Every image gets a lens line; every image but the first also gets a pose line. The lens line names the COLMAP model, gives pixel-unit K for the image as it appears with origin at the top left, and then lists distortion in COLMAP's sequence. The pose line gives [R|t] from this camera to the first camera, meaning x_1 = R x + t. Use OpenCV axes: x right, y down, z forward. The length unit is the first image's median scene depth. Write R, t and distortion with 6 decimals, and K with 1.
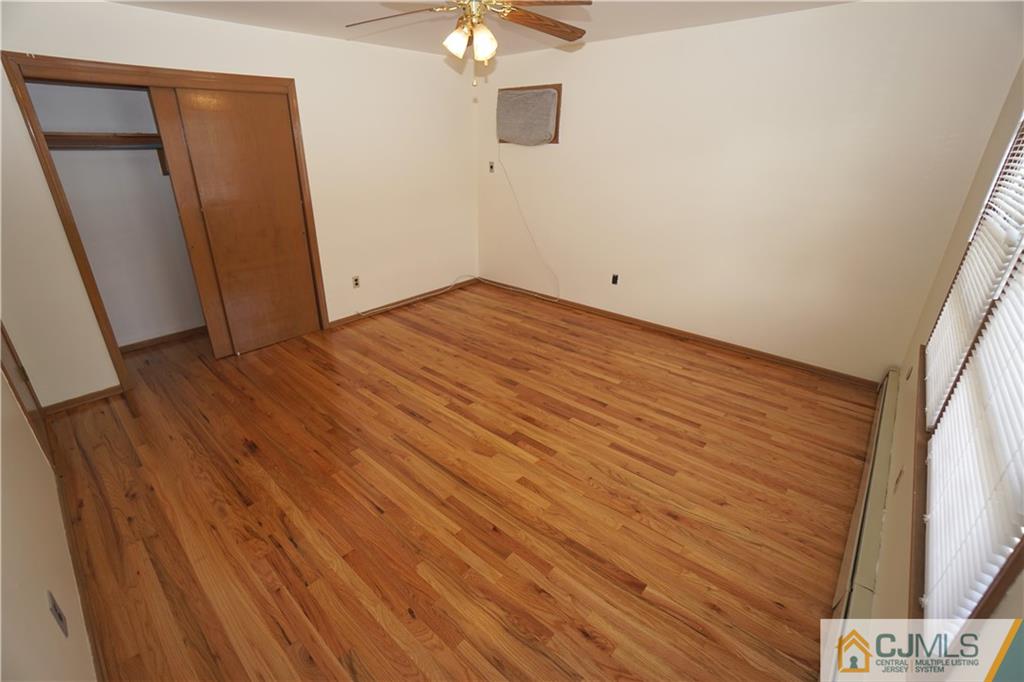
lens RADIAL K [[451.2, 0, 501.1], [0, 451.2, 333.5], [0, 0, 1]] dist [-0.065142, 0.020344]
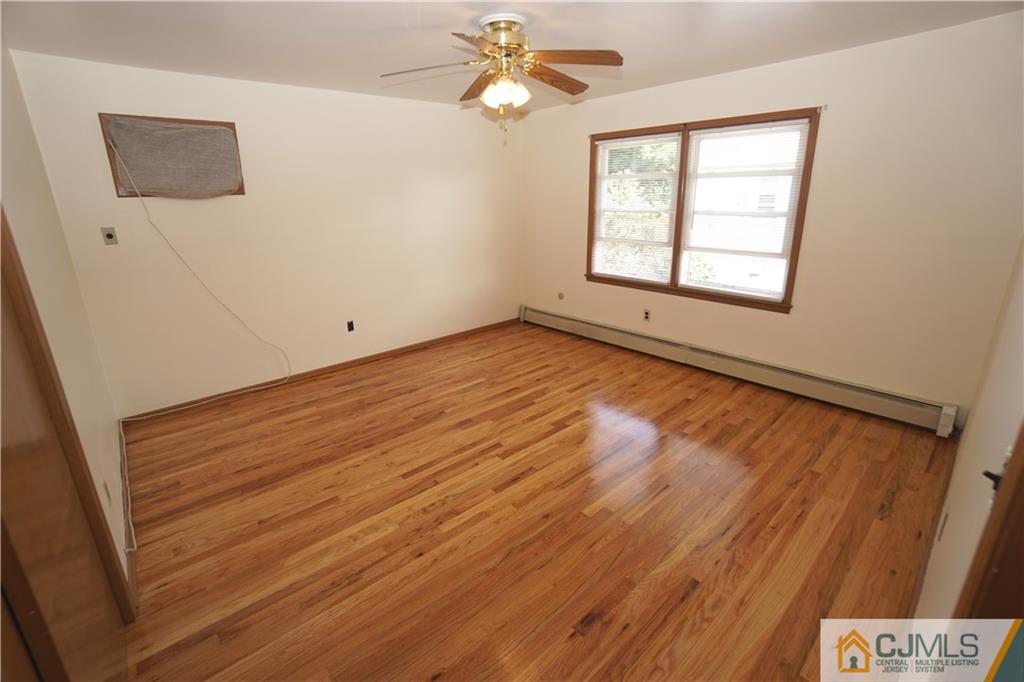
lens RADIAL K [[451.2, 0, 501.1], [0, 451.2, 333.5], [0, 0, 1]] dist [-0.065142, 0.020344]
pose [[0.116540, -0.292676, 0.949083, -0.841246], [0.407968, 0.885361, 0.222930, -0.249219], [-0.905528, 0.361216, 0.222583, 0.642481]]
